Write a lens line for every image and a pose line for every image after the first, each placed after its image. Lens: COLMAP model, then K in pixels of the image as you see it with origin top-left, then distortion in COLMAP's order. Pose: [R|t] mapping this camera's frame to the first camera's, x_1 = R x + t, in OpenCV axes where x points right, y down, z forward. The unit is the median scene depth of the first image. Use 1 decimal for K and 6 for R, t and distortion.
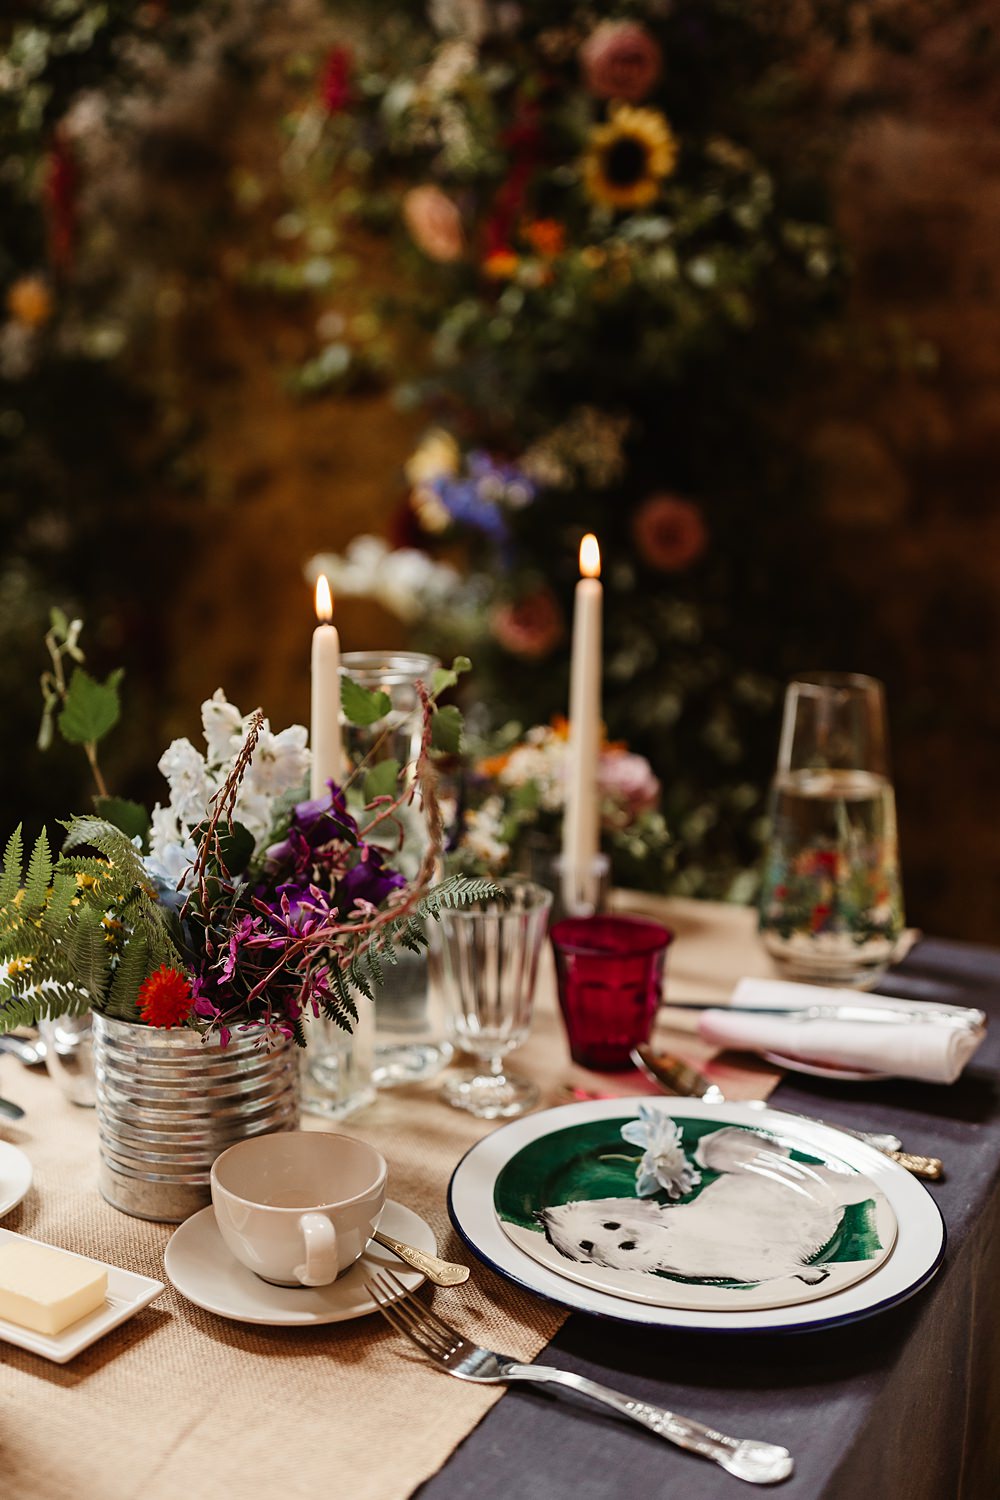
lens RADIAL K [[1487.4, 0, 578.9], [0, 1487.4, 735.2], [0, 0, 1]] dist [0.006648, 0.000000]
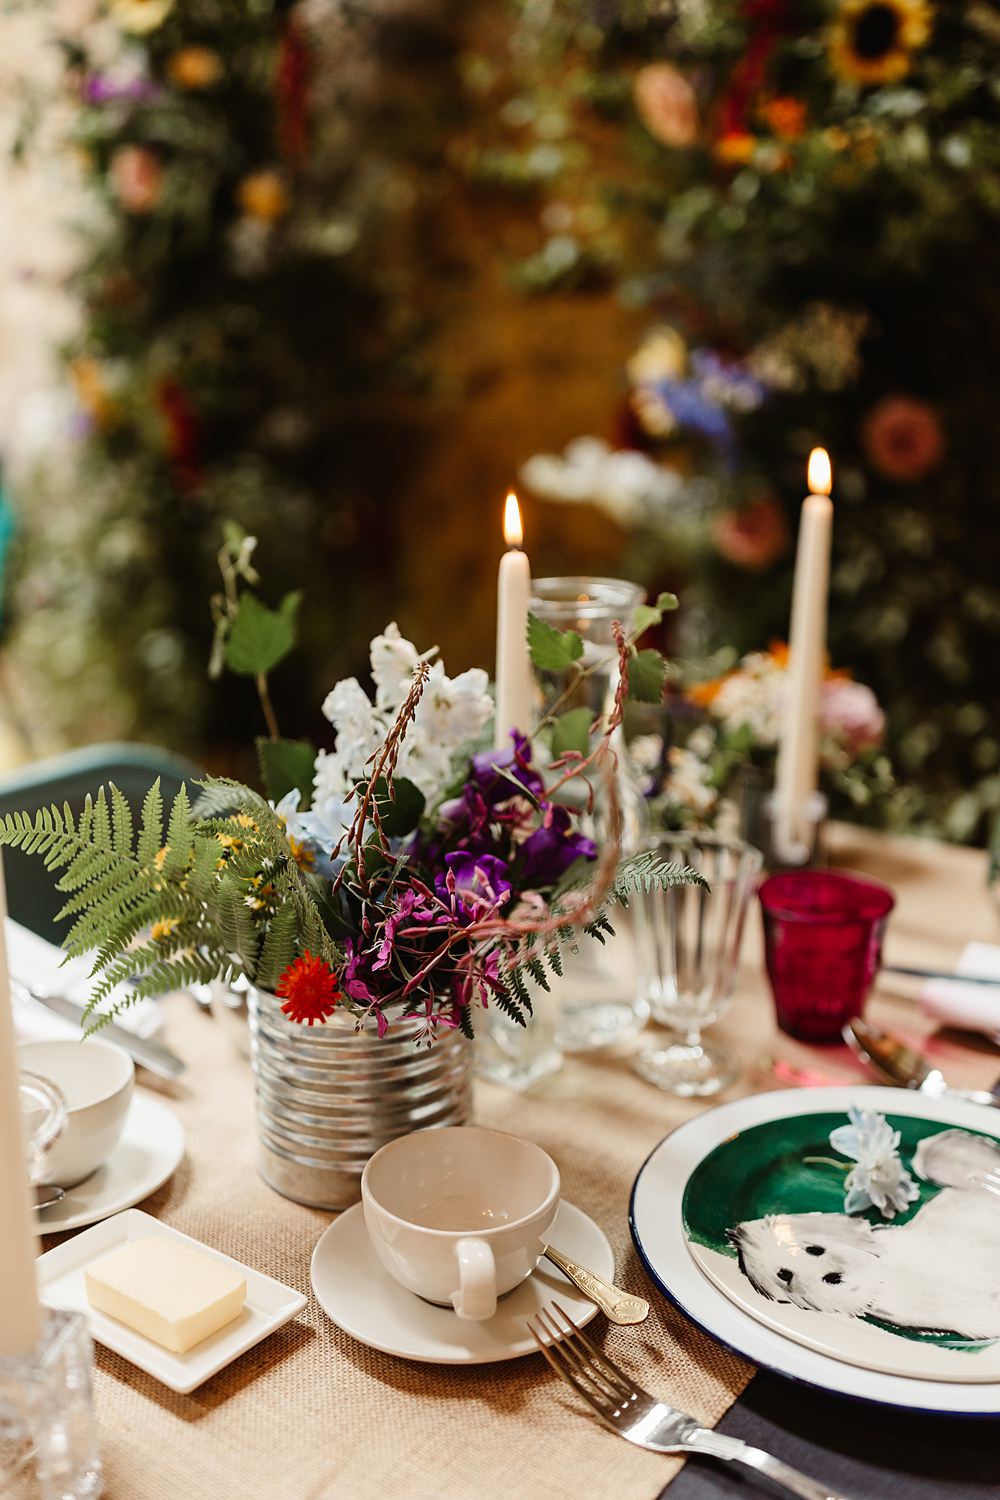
lens RADIAL K [[1487.4, 0, 598.2], [0, 1487.4, 757.0], [0, 0, 1]] dist [0.006648, 0.000000]
pose [[0.990643, 0.040363, -0.130371, -0.001627], [-0.030097, 0.996358, 0.079781, -0.022086], [0.133116, -0.075110, 0.988250, 0.115756]]
